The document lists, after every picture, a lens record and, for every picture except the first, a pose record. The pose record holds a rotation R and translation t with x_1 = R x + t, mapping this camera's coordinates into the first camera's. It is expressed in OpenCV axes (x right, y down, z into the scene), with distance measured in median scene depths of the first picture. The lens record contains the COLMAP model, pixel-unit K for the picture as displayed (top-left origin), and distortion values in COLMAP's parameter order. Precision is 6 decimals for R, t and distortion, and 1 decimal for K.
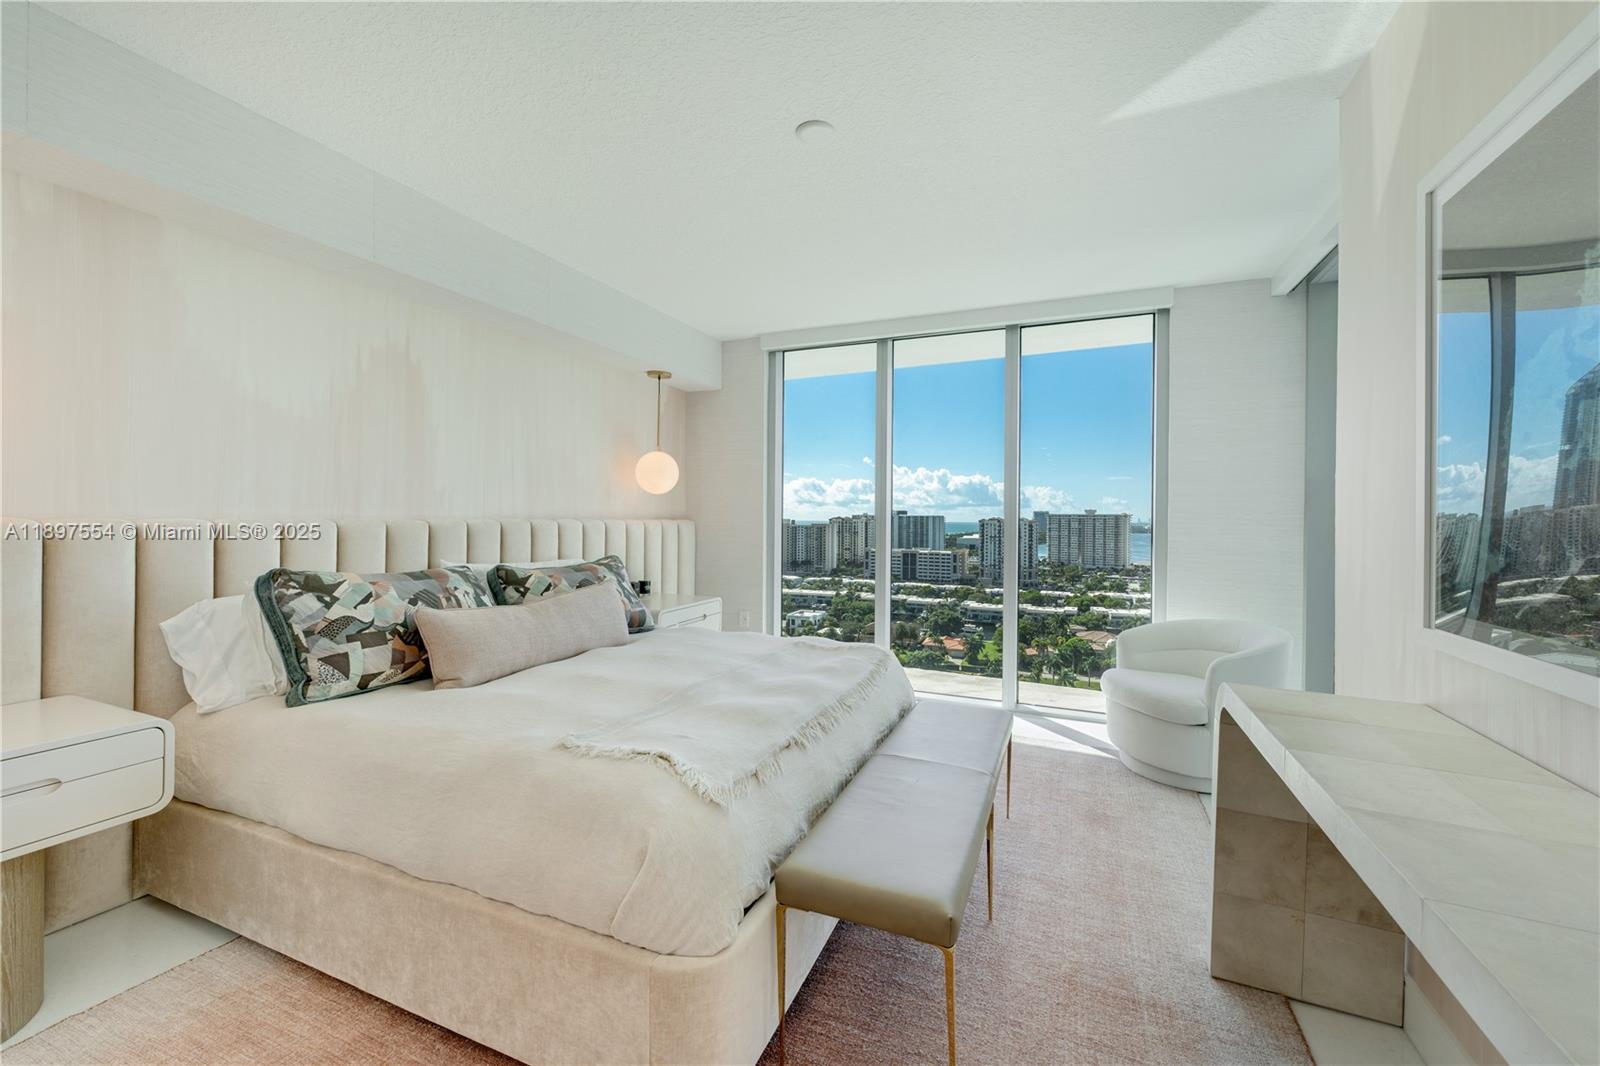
lens RADIAL K [[638.6, 0, 793.4], [0, 638.6, 538.7], [0, 0, 1]] dist [0.000523, -0.000285]
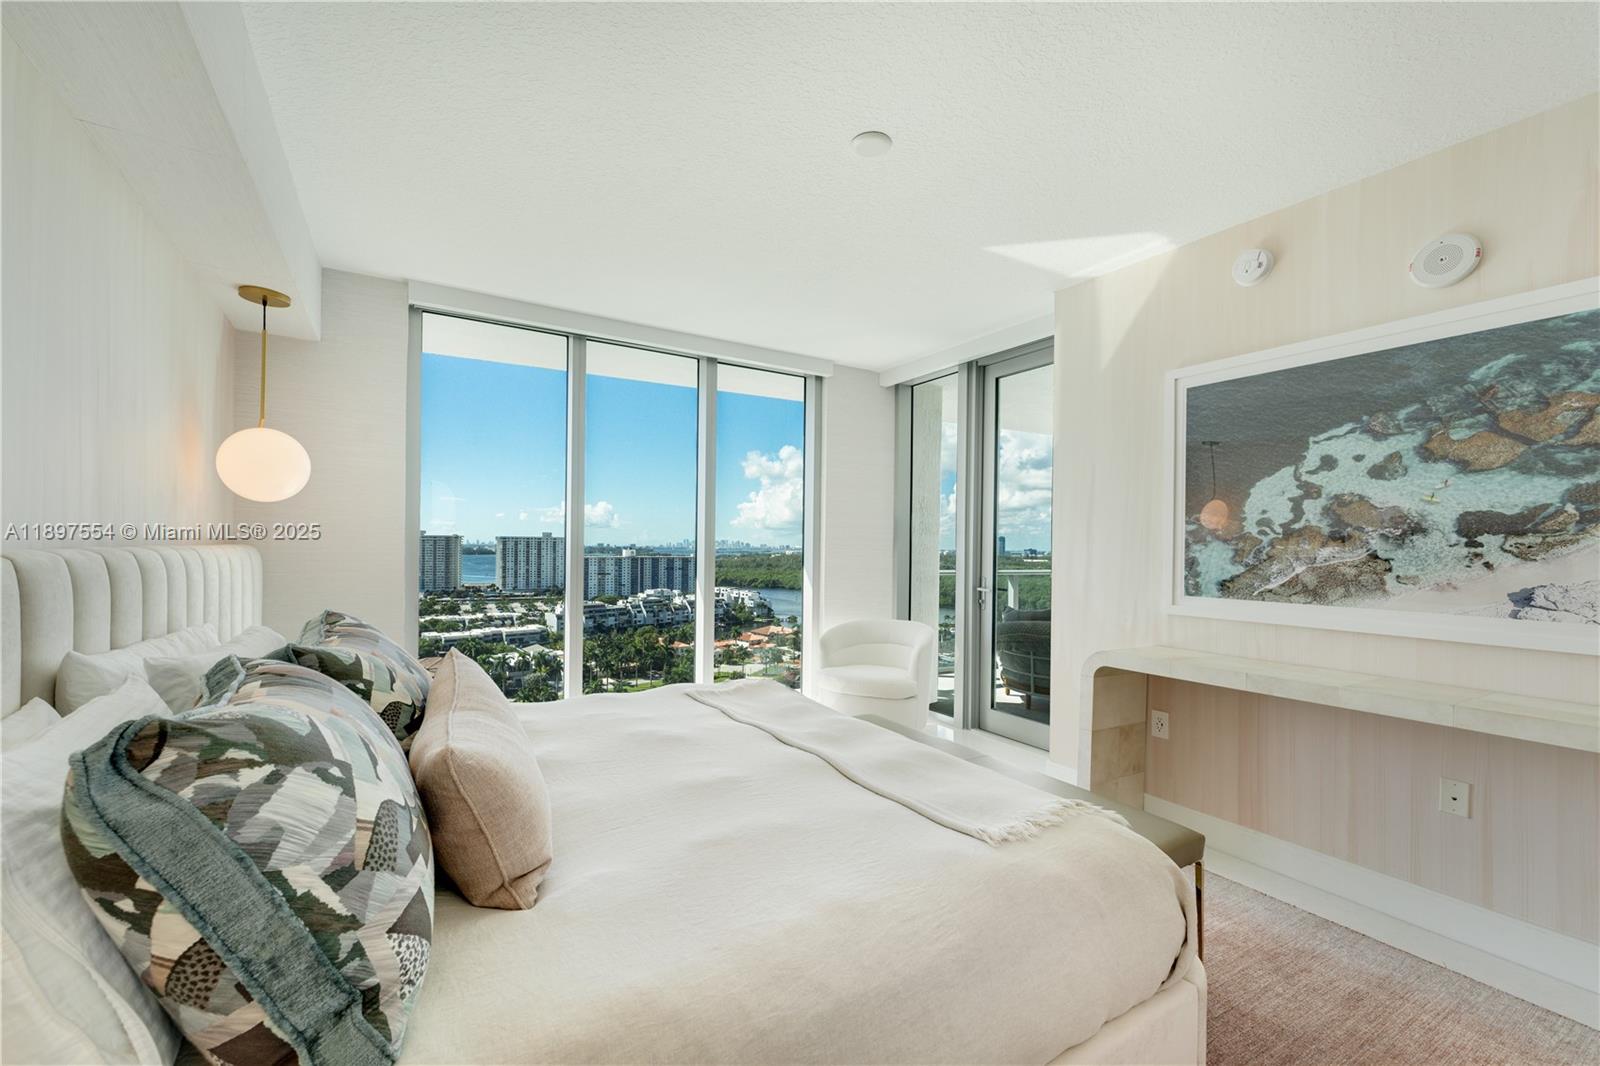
lens RADIAL K [[644.1, 0, 794.3], [0, 644.1, 555.6], [0, 0, 1]] dist [-0.000336, -0.000079]
pose [[0.570111, -0.016586, 0.821400, -0.396340], [0.022353, 0.999739, 0.004673, -0.011992], [-0.821263, 0.015697, 0.570334, 0.254291]]
